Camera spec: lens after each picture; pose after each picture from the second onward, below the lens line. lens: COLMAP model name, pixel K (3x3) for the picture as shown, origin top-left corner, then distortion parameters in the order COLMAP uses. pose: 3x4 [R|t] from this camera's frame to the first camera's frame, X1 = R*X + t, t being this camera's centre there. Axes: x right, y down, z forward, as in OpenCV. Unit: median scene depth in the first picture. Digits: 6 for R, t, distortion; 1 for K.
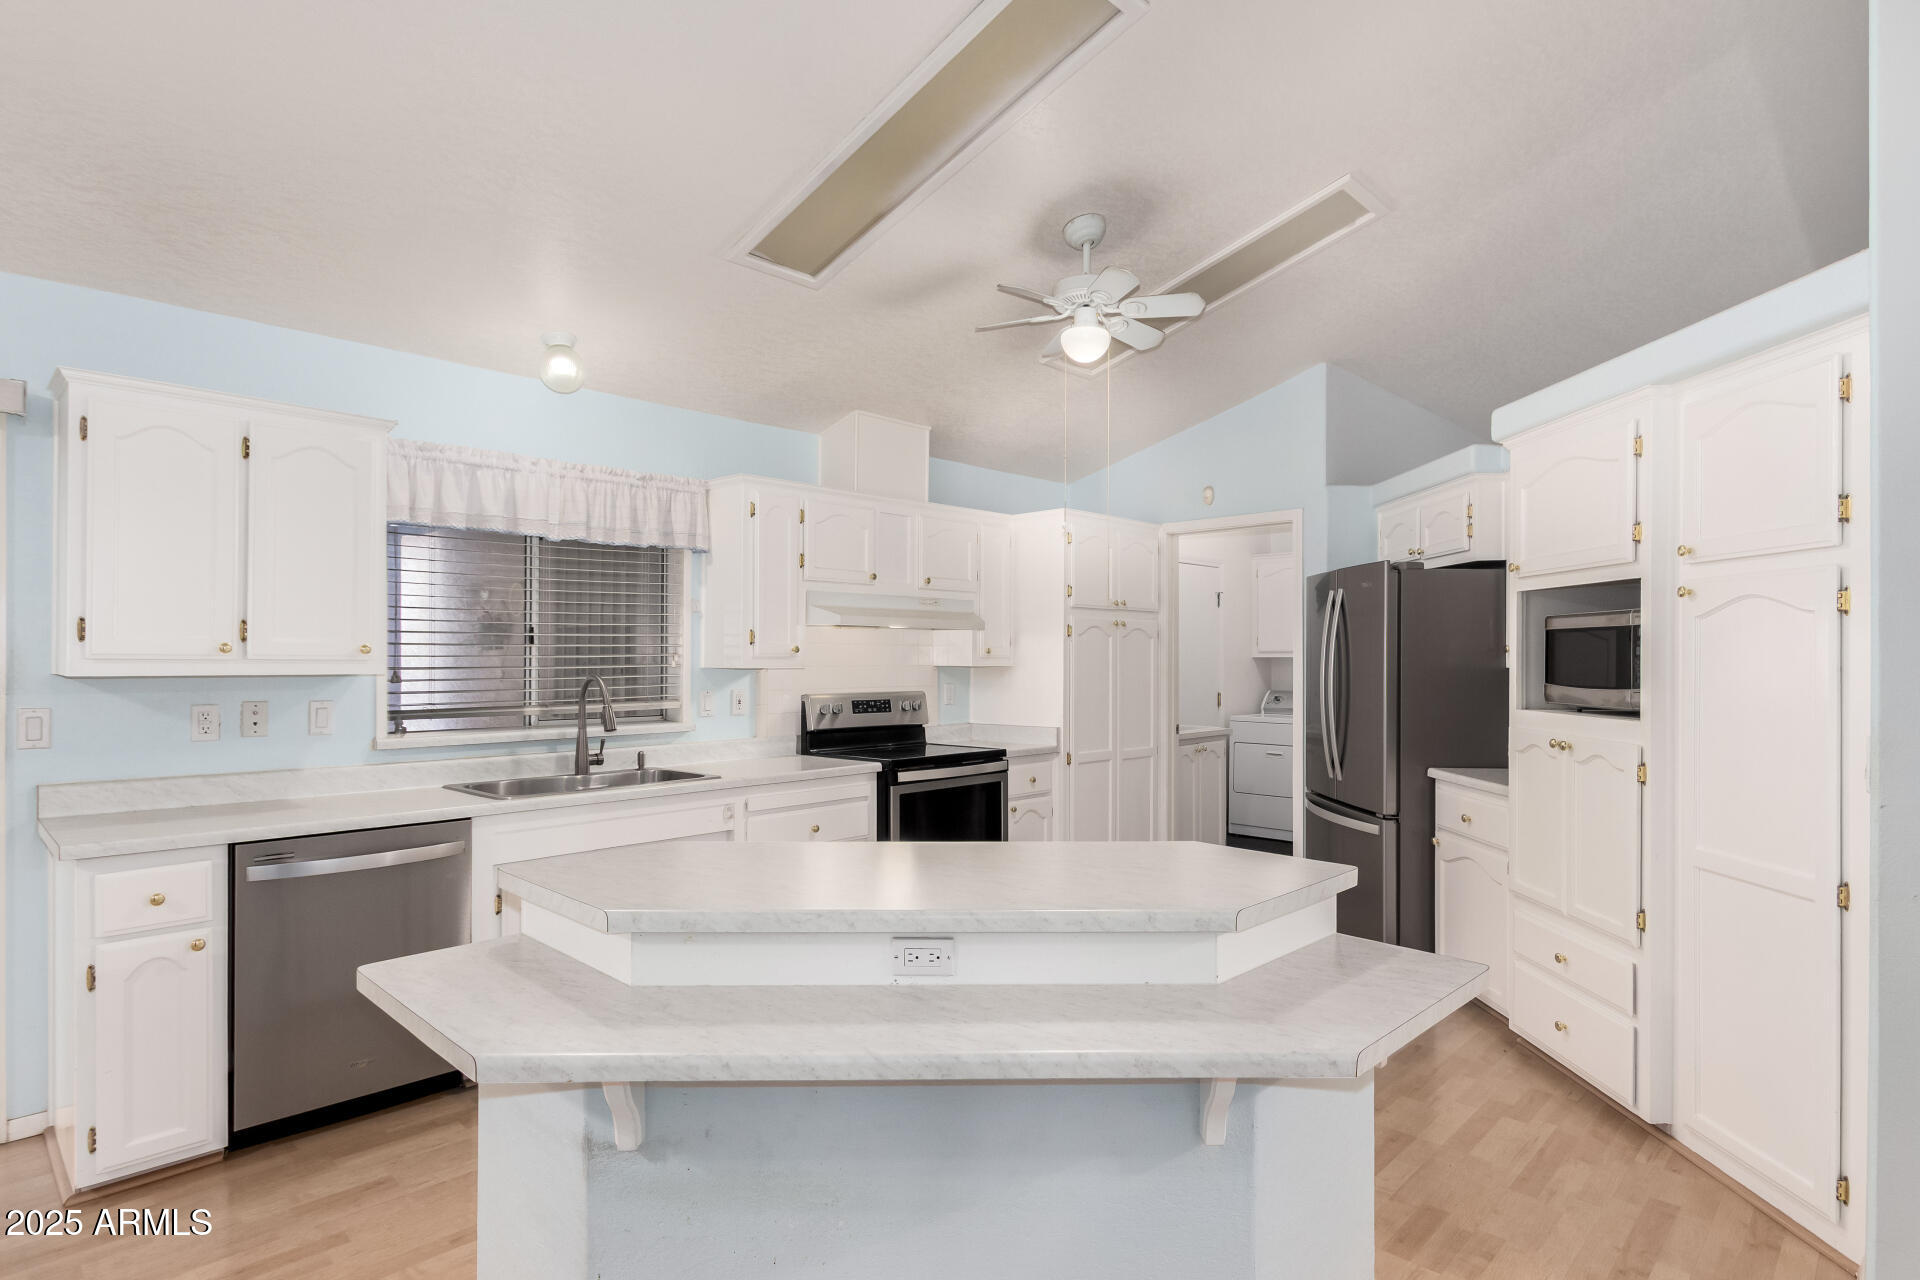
lens RADIAL K [[1008.4, 0, 960.0], [0, 1008.4, 640.0], [0, 0, 1]] dist [-0.002962, -0.000263]
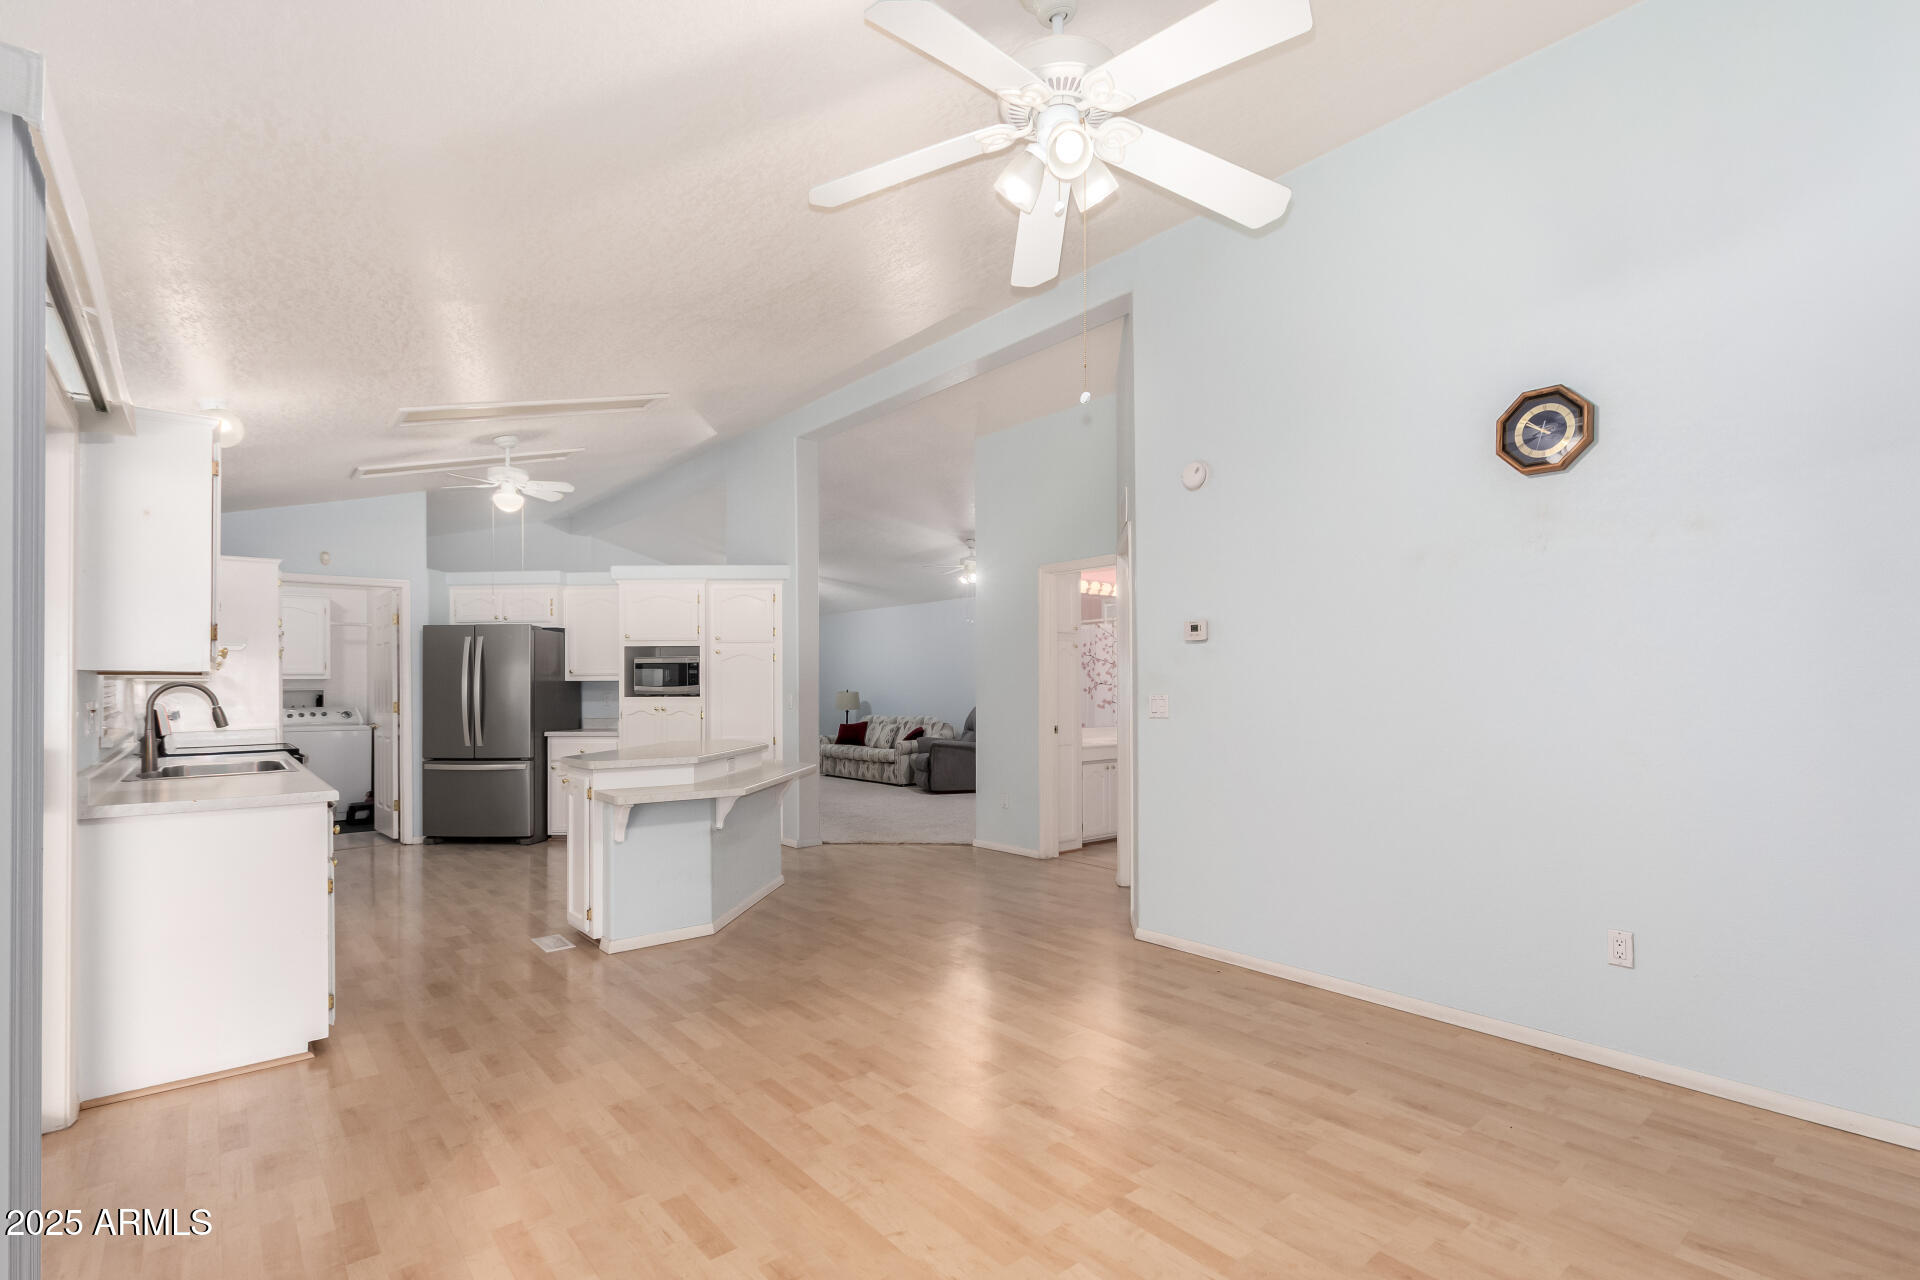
lens RADIAL K [[904.5, 0, 965.5], [0, 904.5, 670.9], [0, 0, 1]] dist [0.001458, 0.000060]
pose [[0.099353, 0.010651, 0.994995, -1.277360], [-0.011358, 0.999890, -0.009569, 0.018045], [-0.994987, -0.010350, 0.099463, 0.002802]]
